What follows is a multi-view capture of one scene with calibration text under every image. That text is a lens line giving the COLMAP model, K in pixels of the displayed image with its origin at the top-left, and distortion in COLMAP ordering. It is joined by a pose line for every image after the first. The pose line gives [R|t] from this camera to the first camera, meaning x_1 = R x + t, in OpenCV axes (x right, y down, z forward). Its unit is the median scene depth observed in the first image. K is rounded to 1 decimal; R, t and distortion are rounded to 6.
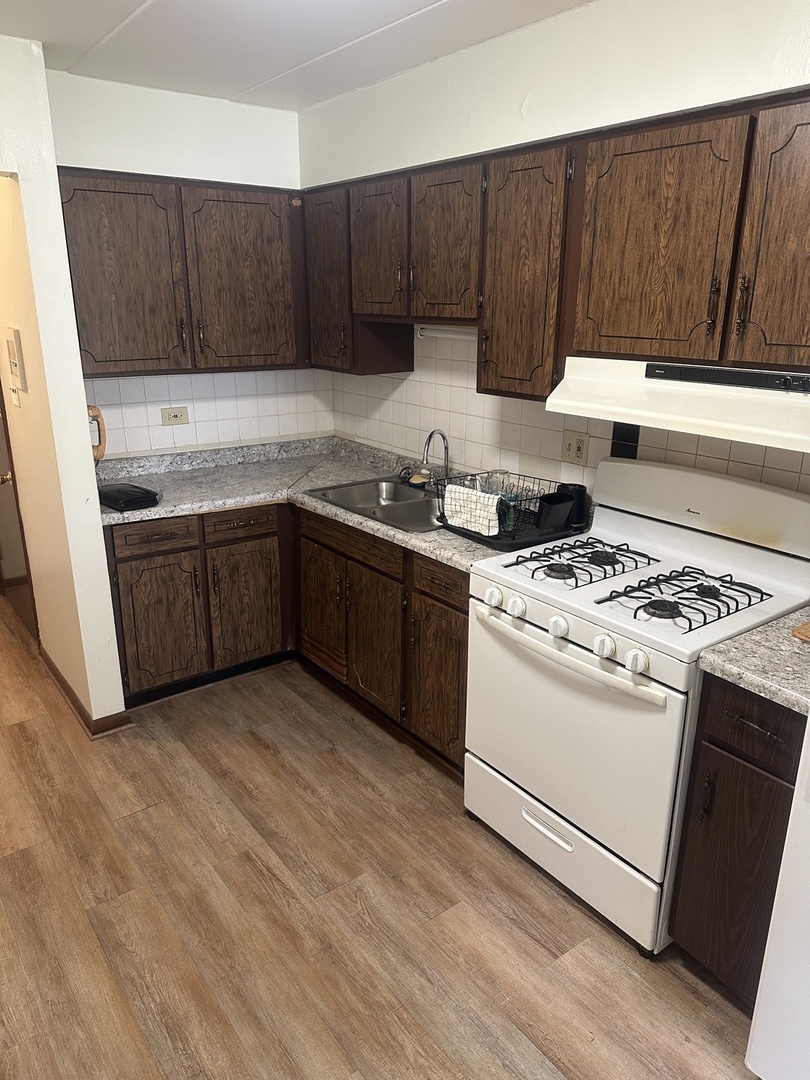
lens RADIAL K [[752.3, 0, 412.1], [0, 752.3, 539.5], [0, 0, 1]] dist [0.103161, -0.162840]
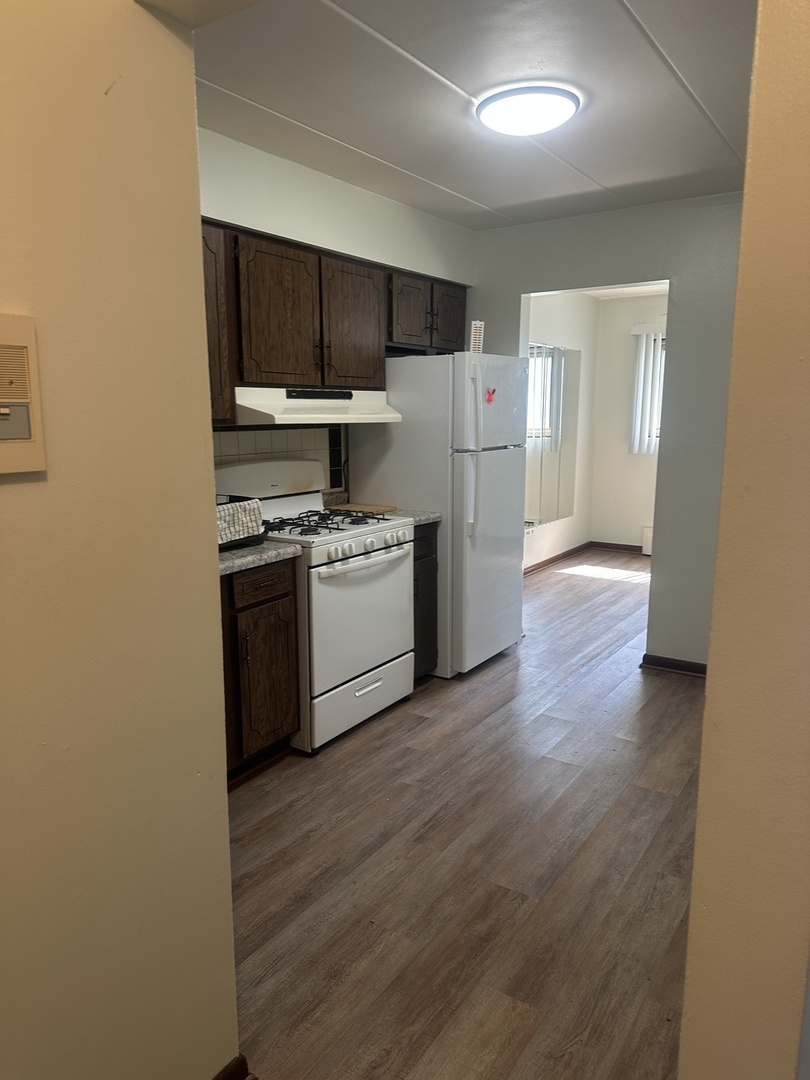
lens RADIAL K [[736.6, 0, 405.0], [0, 736.6, 540.0], [0, 0, 1]] dist [0.120646, -0.147651]
pose [[-0.320639, -0.175583, 0.930785, -1.033212], [0.286963, 0.918480, 0.272115, -0.241683], [-0.902686, 0.354352, -0.244115, 1.044780]]
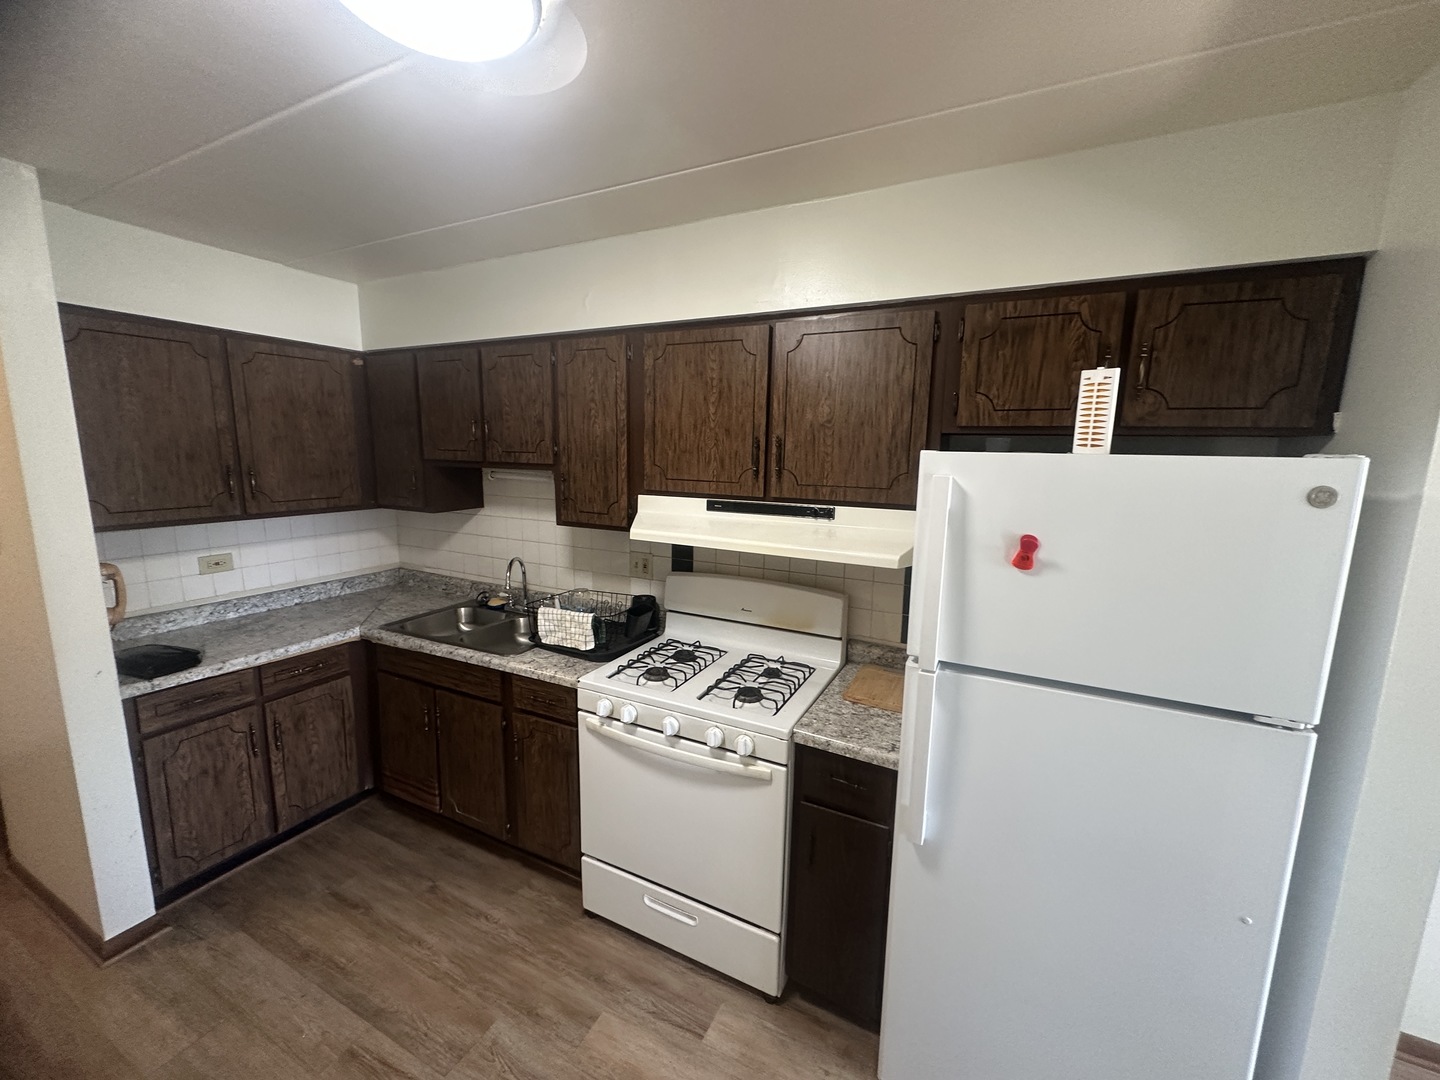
lens RADIAL K [[570.0, 0, 720.0], [0, 570.0, 540.0], [0, 0, 1]] dist [-0.002031, -0.000597]
pose [[0.895553, -0.059879, 0.440908, -0.081256], [0.123493, 0.985423, -0.117006, -0.041462], [-0.427475, 0.159234, 0.889893, 0.123857]]
